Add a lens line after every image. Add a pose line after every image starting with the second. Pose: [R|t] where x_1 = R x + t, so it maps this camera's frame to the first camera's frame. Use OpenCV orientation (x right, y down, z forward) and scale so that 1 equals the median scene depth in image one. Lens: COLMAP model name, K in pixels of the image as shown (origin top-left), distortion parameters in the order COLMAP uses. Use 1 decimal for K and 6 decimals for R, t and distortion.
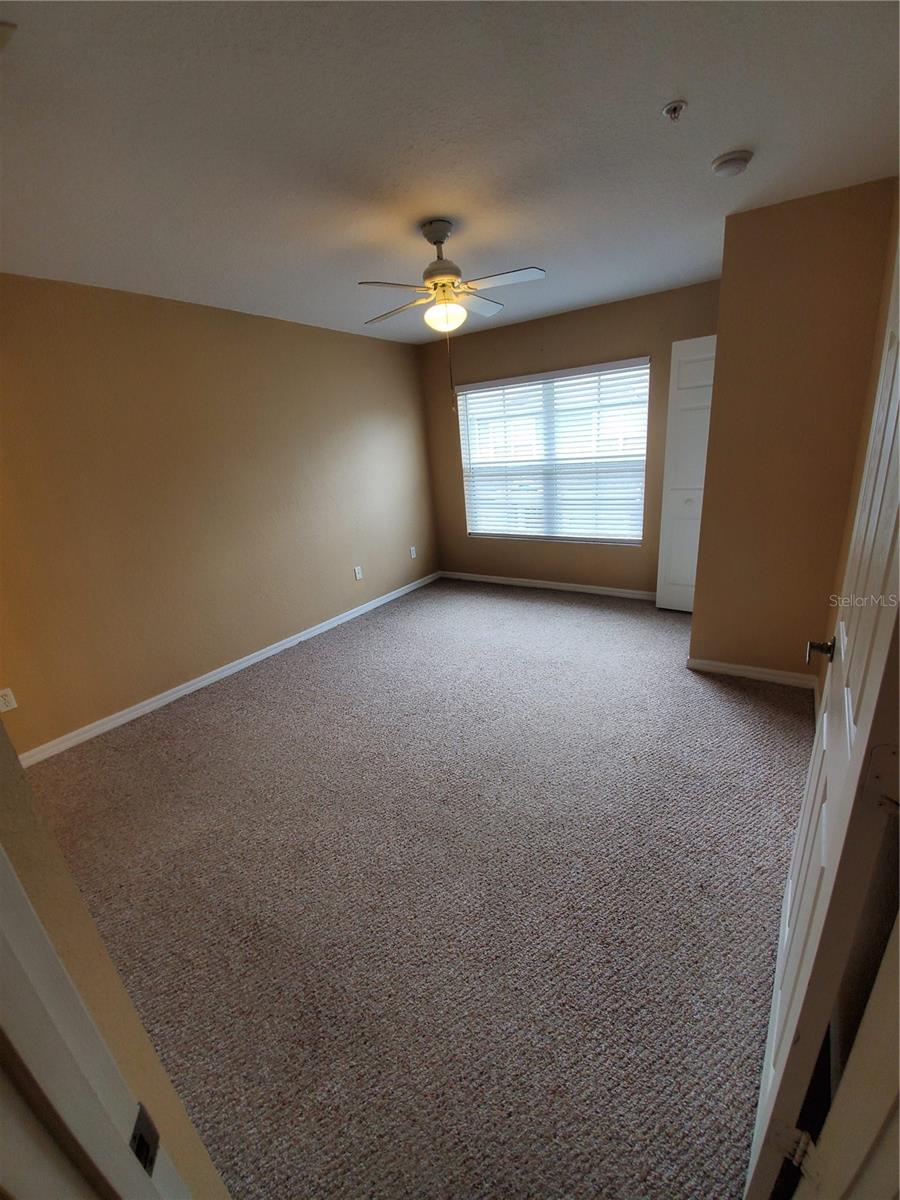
lens RADIAL K [[475.9, 0, 450.0], [0, 475.9, 600.2], [0, 0, 1]] dist [-0.000744, -0.010136]
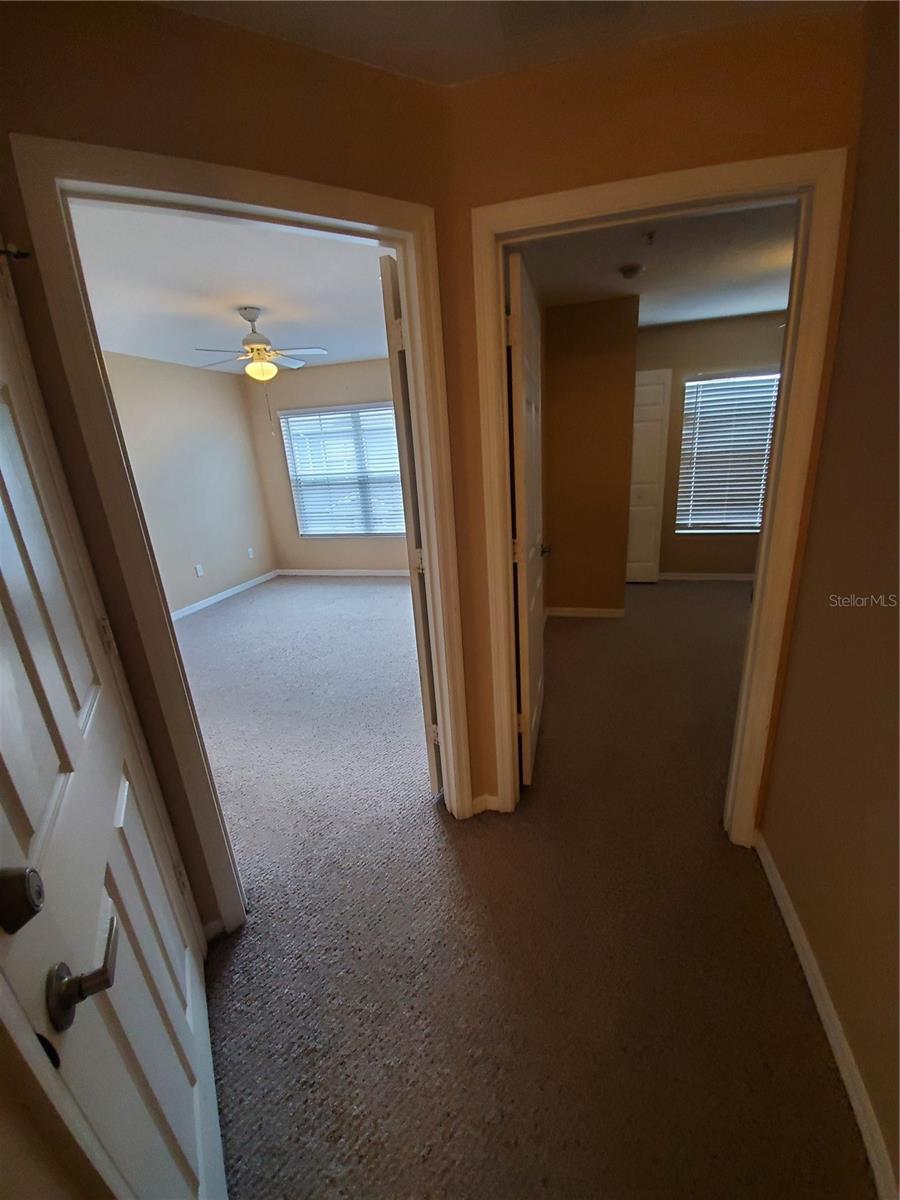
lens RADIAL K [[475.9, 0, 459.0], [0, 475.9, 600.9], [0, 0, 1]] dist [-0.000744, -0.010136]
pose [[0.942459, -0.080157, 0.324570, 0.025956], [0.090585, 0.995742, -0.017122, 0.147335], [-0.321816, 0.045538, 0.945707, -0.431535]]
